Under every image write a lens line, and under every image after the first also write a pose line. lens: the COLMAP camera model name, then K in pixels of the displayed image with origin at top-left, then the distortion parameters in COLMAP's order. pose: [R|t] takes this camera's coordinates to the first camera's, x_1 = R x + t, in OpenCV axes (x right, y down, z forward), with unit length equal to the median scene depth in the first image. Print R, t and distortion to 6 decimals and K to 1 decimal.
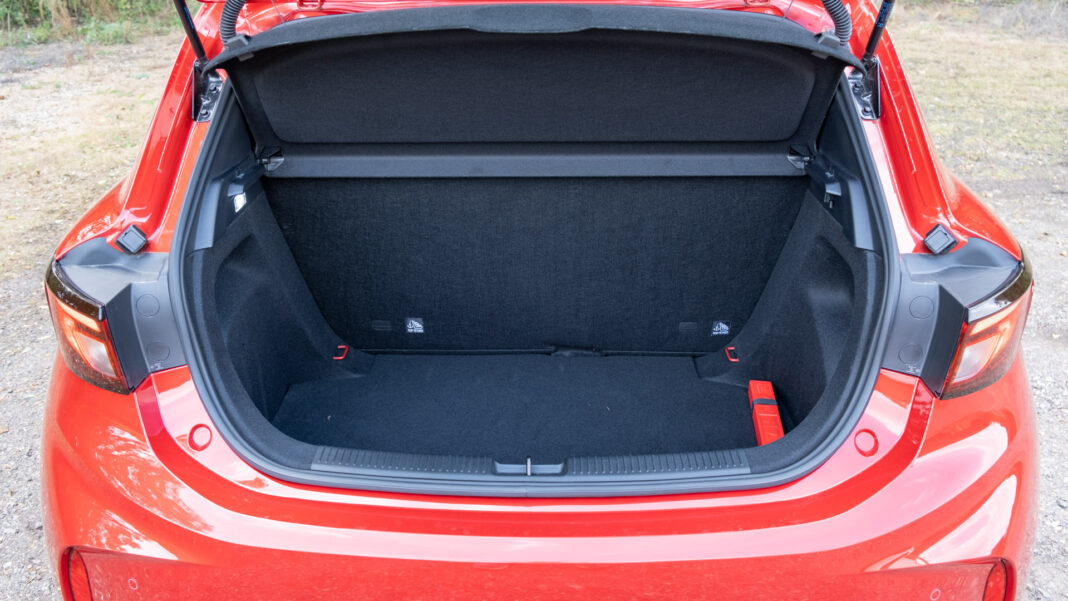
lens RADIAL K [[938.5, 0, 534.0], [0, 938.5, 300.5], [0, 0, 1]] dist [-0.056596, 0.073284]
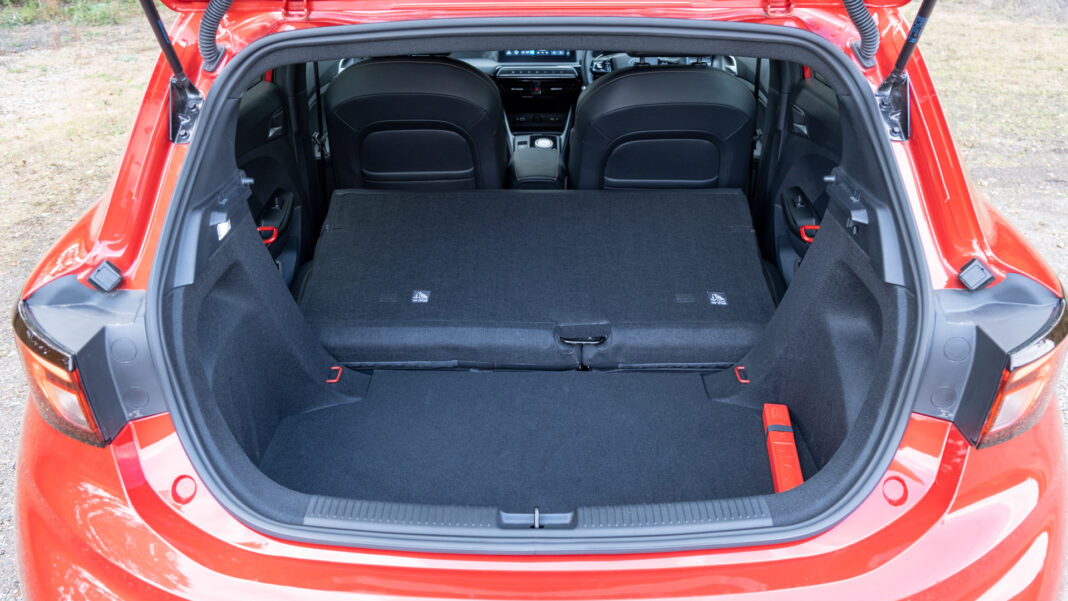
lens RADIAL K [[909.5, 0, 536.6], [0, 909.5, 301.9], [0, 0, 1]] dist [-0.064021, 0.079195]
pose [[0.999877, -0.004107, 0.015120, -0.016964], [0.003489, 0.999166, 0.040694, -0.069511], [-0.015275, -0.040637, 0.999057, 0.093443]]
